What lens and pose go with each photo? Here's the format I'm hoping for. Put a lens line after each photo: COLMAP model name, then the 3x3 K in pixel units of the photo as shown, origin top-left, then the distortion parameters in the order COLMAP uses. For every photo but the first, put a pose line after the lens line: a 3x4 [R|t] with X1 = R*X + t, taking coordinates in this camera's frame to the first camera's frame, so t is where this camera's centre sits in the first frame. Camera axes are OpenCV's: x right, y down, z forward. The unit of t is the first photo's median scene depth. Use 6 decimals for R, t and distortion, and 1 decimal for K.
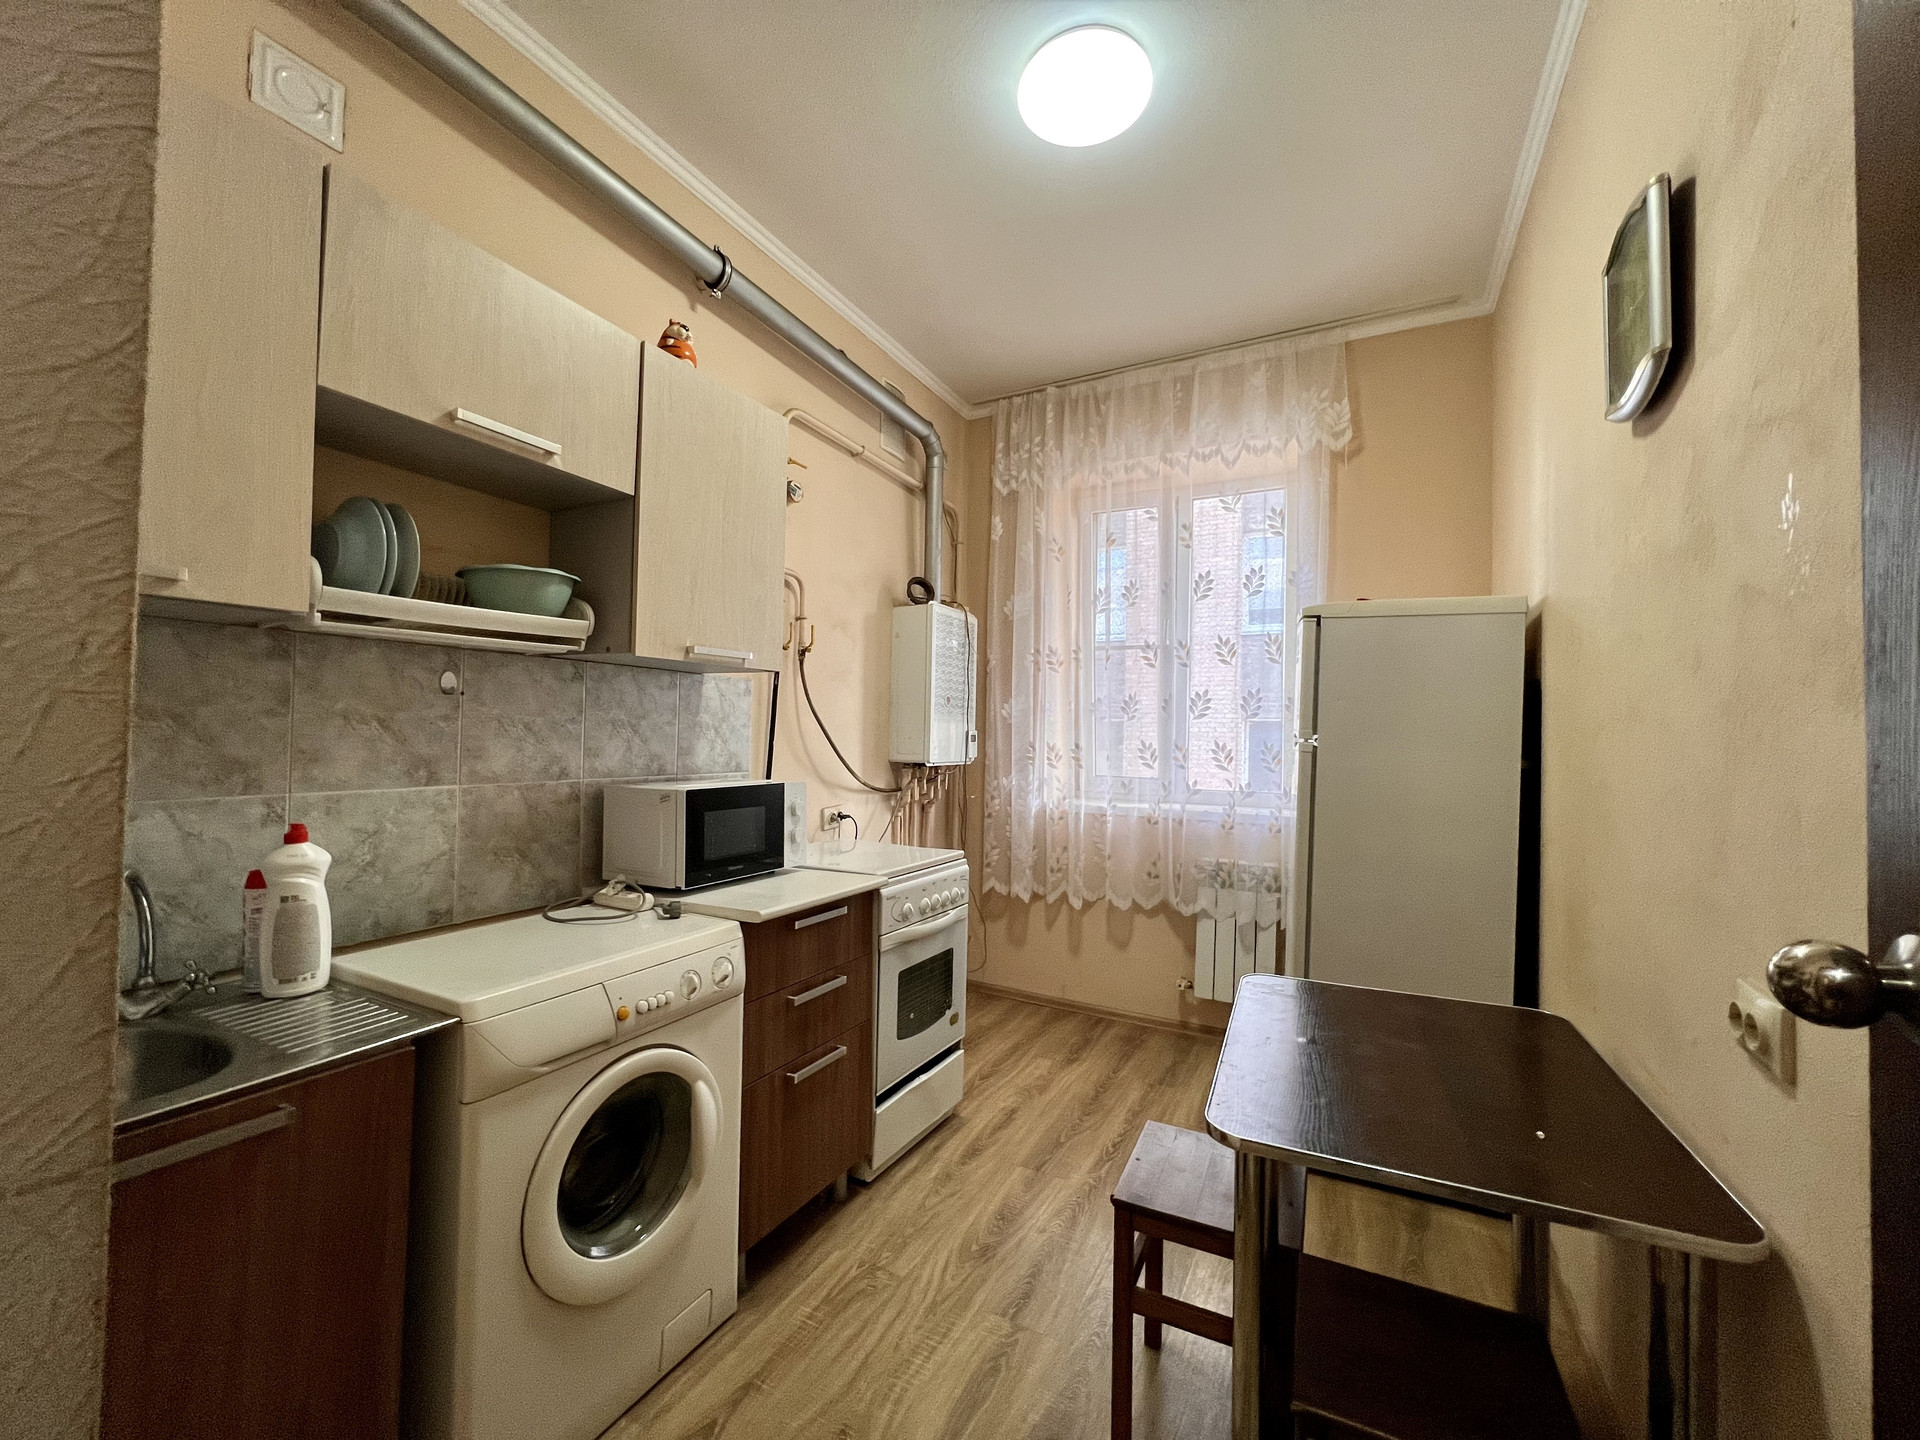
lens RADIAL K [[769.5, 0, 958.3], [0, 769.5, 722.0], [0, 0, 1]] dist [-0.000844, 0.000045]
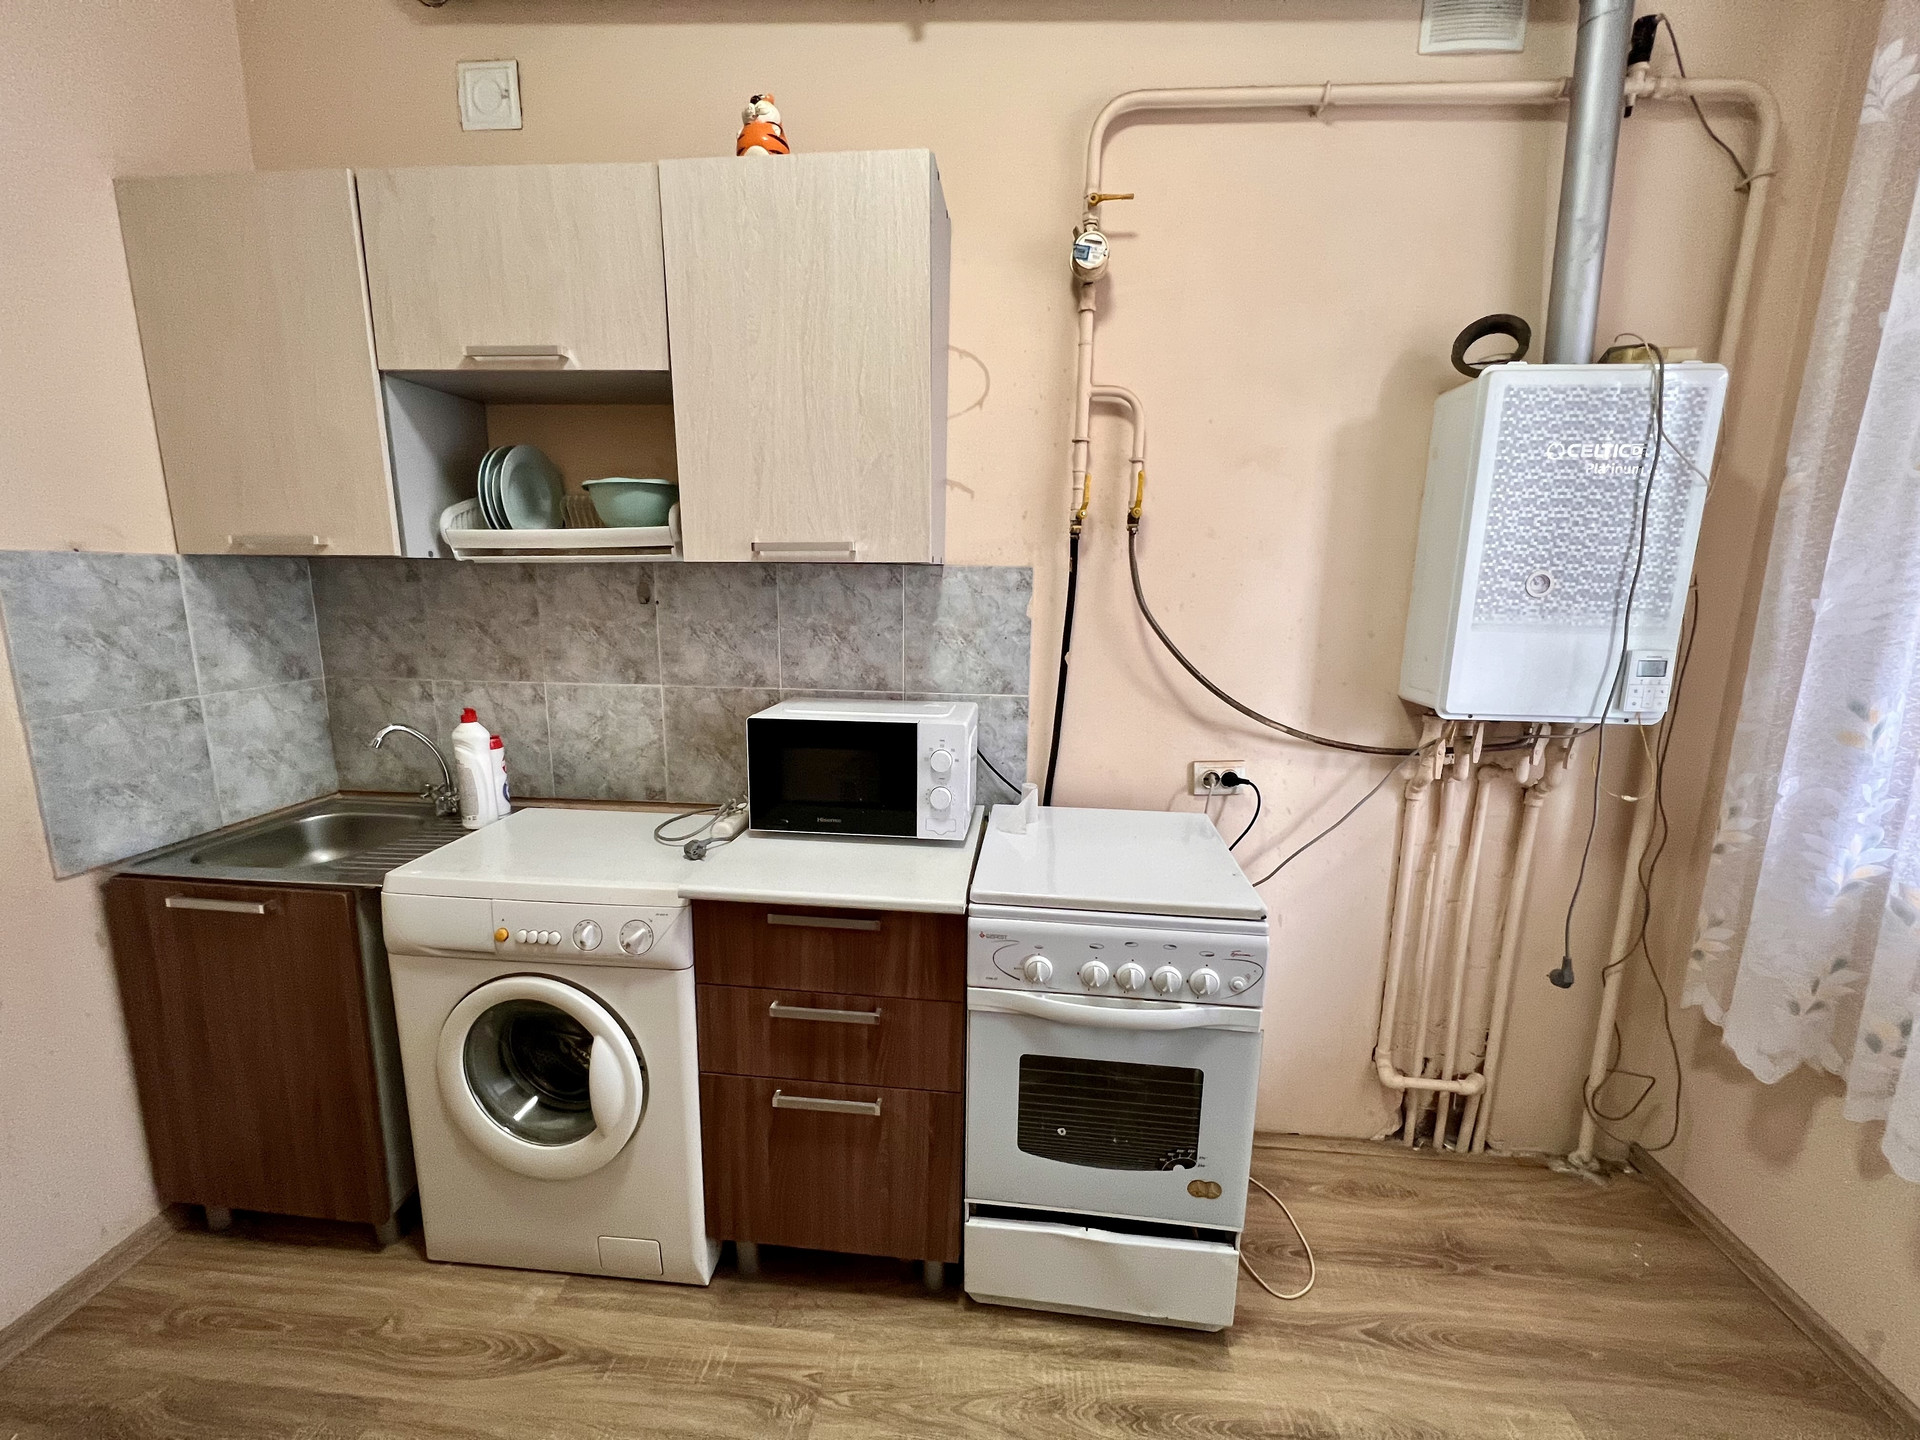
lens RADIAL K [[769.5, 0, 962.4], [0, 769.5, 719.8], [0, 0, 1]] dist [-0.000844, 0.000045]
pose [[0.384383, 0.160408, -0.909131, 0.494820], [0.009095, 0.984083, 0.177478, -0.056721], [0.923129, -0.076488, 0.376806, 0.873463]]
